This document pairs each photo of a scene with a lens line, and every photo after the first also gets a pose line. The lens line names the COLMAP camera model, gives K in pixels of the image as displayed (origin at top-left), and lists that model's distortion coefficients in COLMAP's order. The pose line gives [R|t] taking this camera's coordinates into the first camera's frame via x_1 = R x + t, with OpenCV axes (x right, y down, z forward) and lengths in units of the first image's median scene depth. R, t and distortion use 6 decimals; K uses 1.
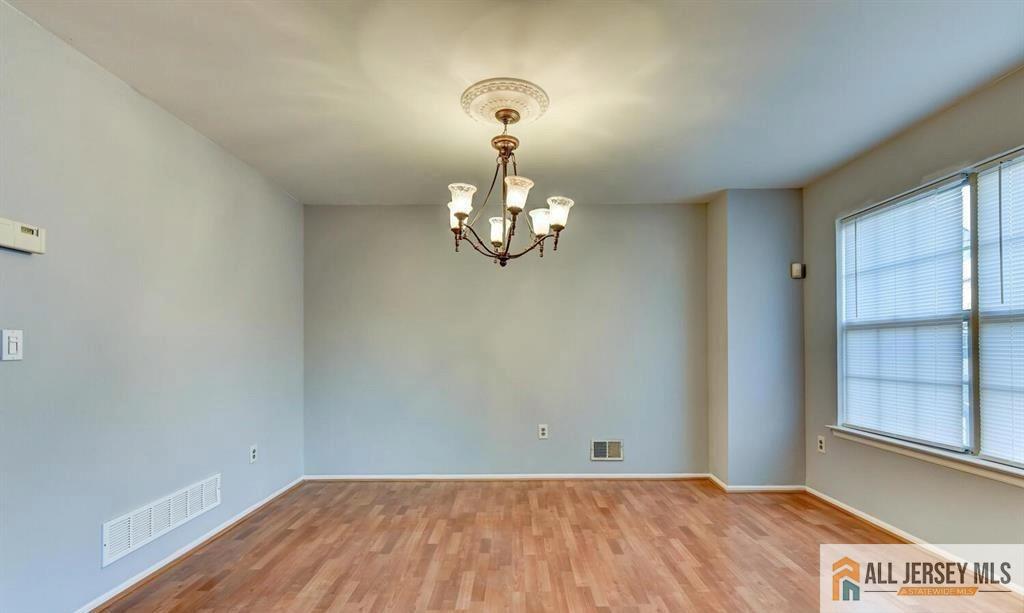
lens RADIAL K [[452.4, 0, 511.4], [0, 452.4, 343.9], [0, 0, 1]] dist [0.002206, 0.000217]
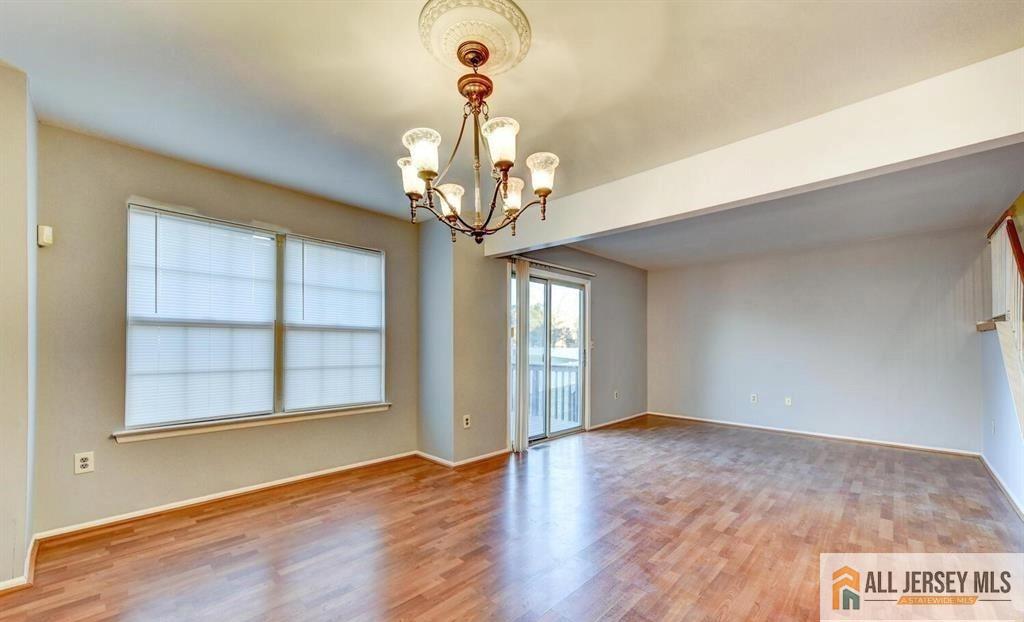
lens RADIAL K [[401.8, 0, 511.6], [0, 401.8, 345.5], [0, 0, 1]] dist [0.013413, -0.000041]
pose [[-0.726622, -0.000150, 0.687038, -0.446393], [-0.010529, 0.999885, -0.010918, 0.015263], [-0.686957, -0.015167, -0.726540, 1.208742]]
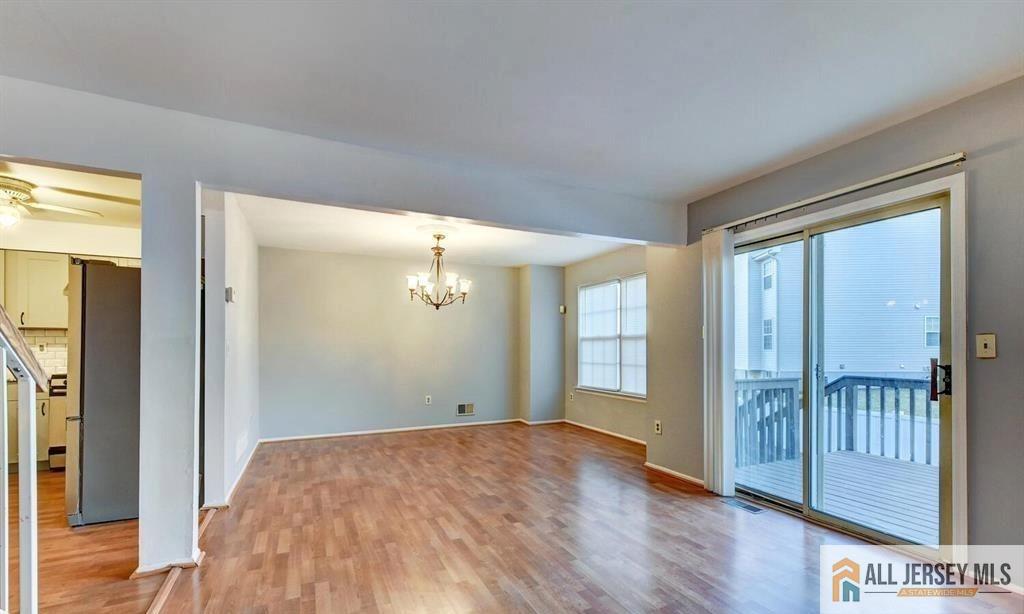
lens RADIAL K [[441.5, 0, 514.2], [0, 441.5, 351.4], [0, 0, 1]] dist [0.000844, 0.000093]
pose [[0.905761, -0.001800, 0.423785, -0.451389], [-0.004998, 0.999876, 0.014930, -0.009954], [-0.423759, -0.015641, 0.905640, -0.796288]]
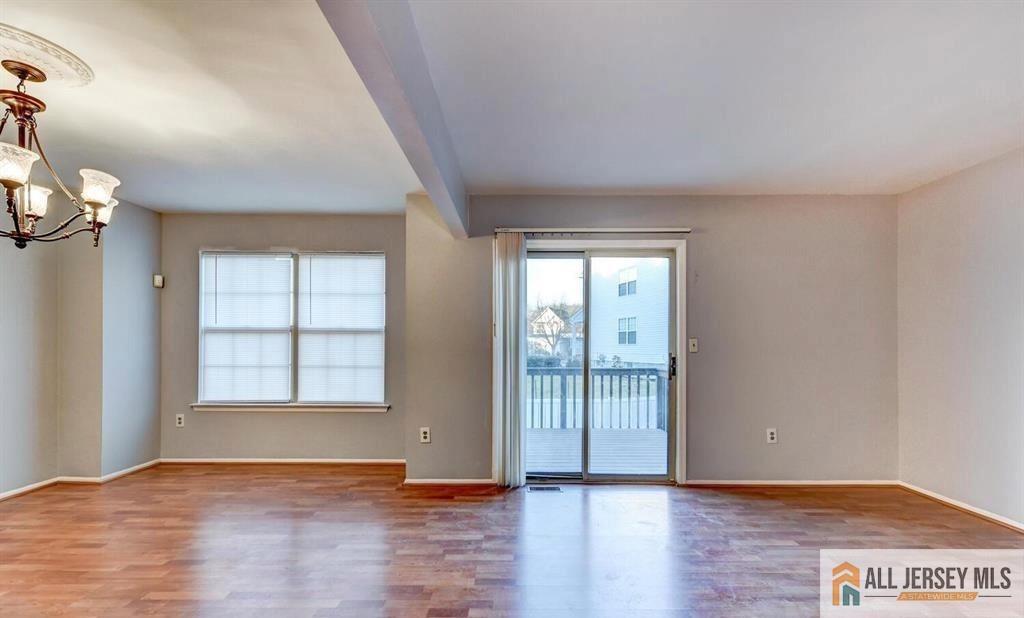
lens RADIAL K [[441.4, 0, 516.1], [0, 441.4, 344.9], [0, 0, 1]] dist [0.003174, 0.000392]
pose [[-0.002024, 0.004145, 0.999989, -0.685129], [-0.014179, 0.999891, -0.004173, -0.000606], [-0.999897, -0.014187, -0.001965, 0.063149]]
